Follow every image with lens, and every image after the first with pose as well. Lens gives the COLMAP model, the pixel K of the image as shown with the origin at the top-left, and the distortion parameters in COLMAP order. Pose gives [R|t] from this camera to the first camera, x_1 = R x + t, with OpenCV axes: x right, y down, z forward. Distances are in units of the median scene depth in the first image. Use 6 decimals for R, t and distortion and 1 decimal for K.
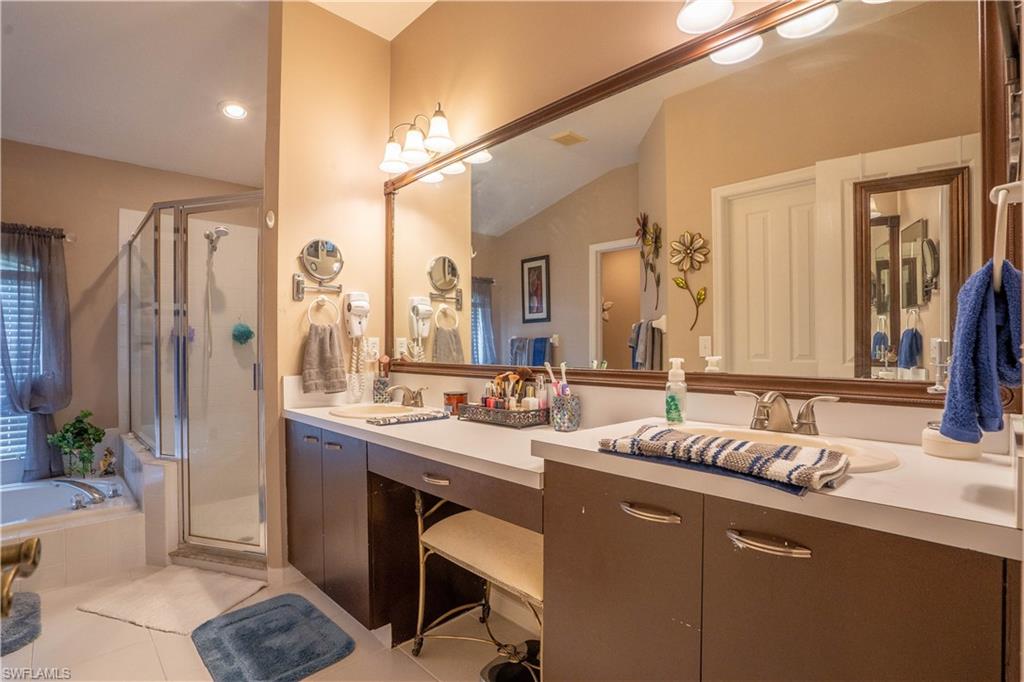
lens RADIAL K [[492.1, 0, 519.2], [0, 492.1, 340.0], [0, 0, 1]] dist [-0.020995, 0.003791]
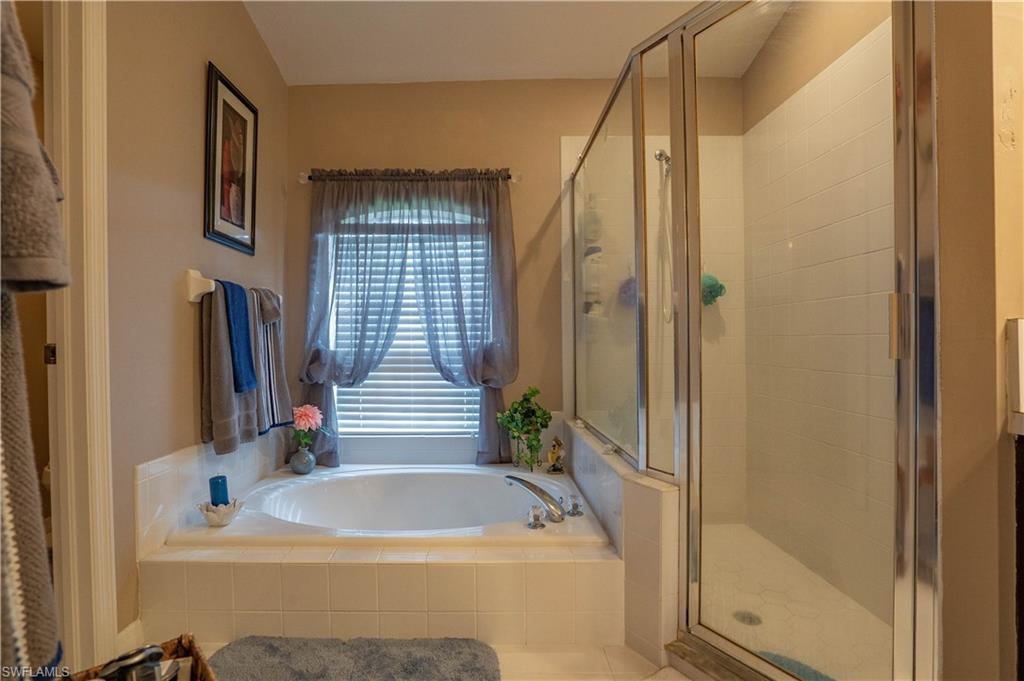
lens RADIAL K [[492.1, 0, 507.6], [0, 492.1, 342.3], [0, 0, 1]] dist [-0.020995, 0.003791]
pose [[0.744333, -0.000811, -0.667808, -0.386529], [0.007478, 0.999947, 0.007121, 0.066313], [0.667767, -0.010294, 0.744299, 0.372333]]
